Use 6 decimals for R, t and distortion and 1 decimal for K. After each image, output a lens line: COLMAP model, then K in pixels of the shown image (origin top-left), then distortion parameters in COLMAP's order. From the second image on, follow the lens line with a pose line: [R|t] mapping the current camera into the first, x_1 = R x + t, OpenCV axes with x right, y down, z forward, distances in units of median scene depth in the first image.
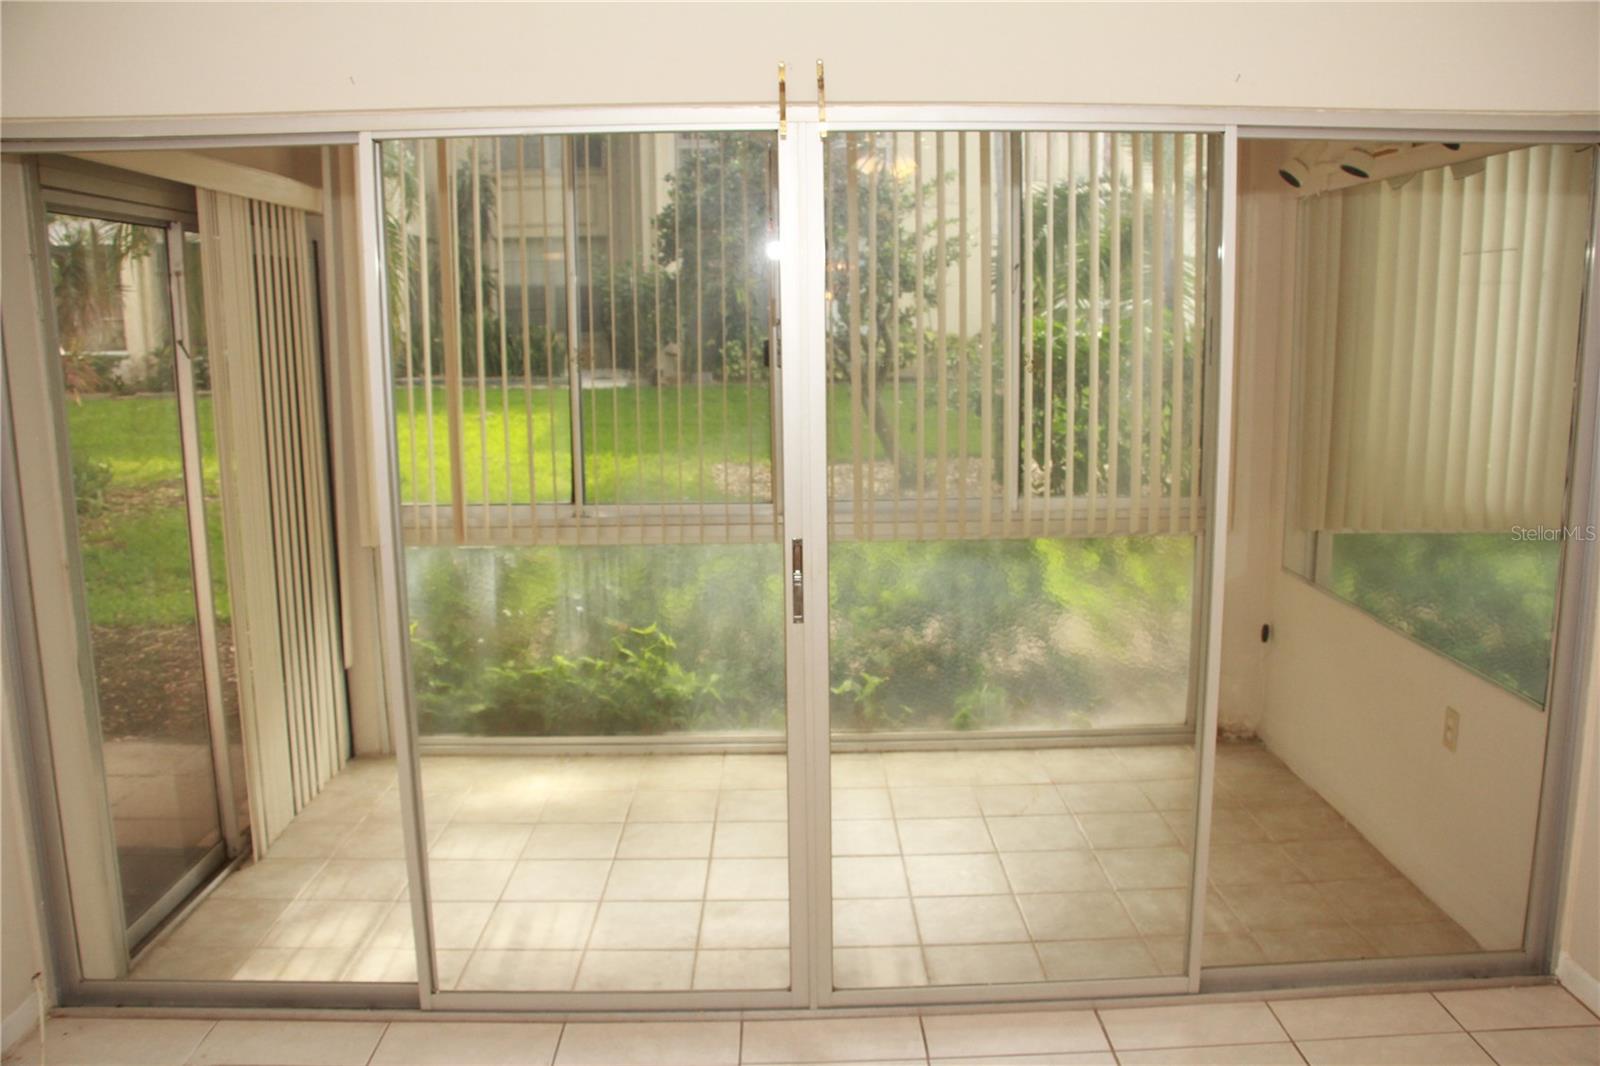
lens RADIAL K [[1296.9, 0, 800.0], [0, 1296.9, 533.0], [0, 0, 1]] dist [-0.195600, 0.148930]
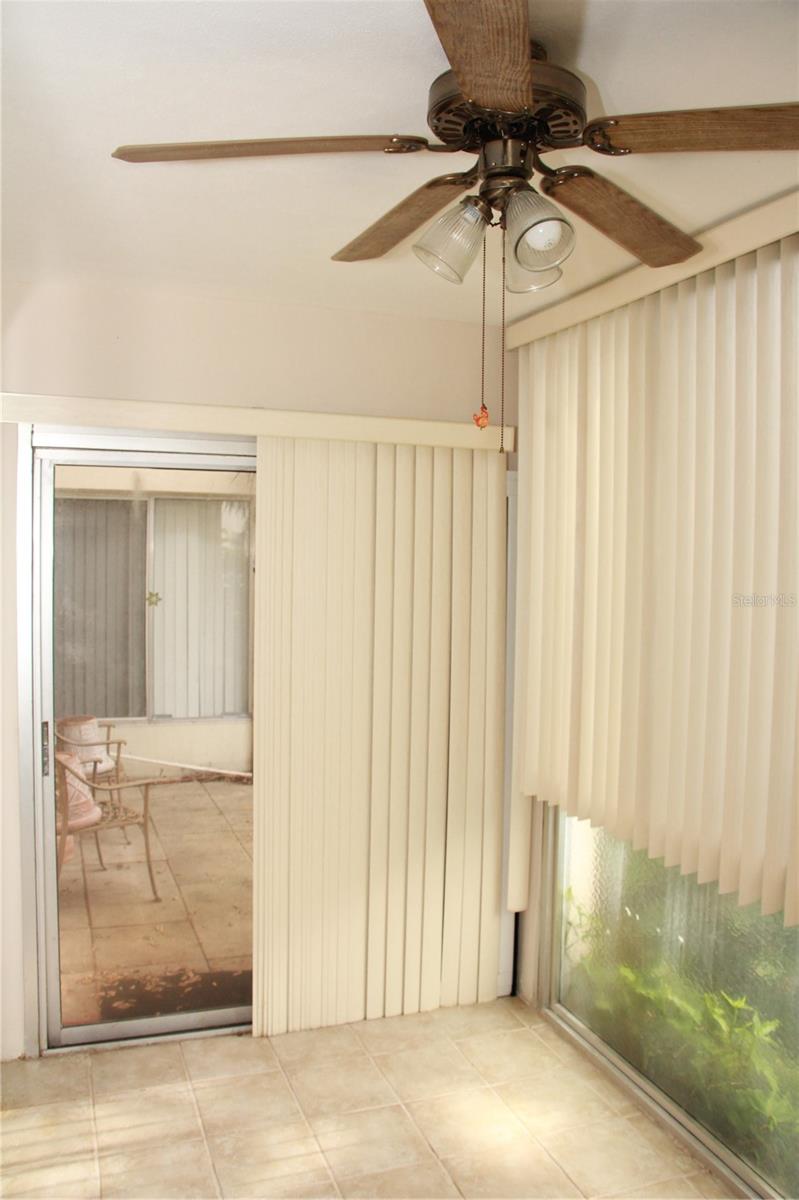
lens RADIAL K [[972.7, 0, 399.5], [0, 972.7, 600.0], [0, 0, 1]] dist [-0.195600, 0.148930]
pose [[0.329762, 0.064199, -0.941879, 0.285273], [-0.171980, 0.985076, 0.006932, -0.114575], [0.928267, 0.159699, 0.335882, 0.626915]]
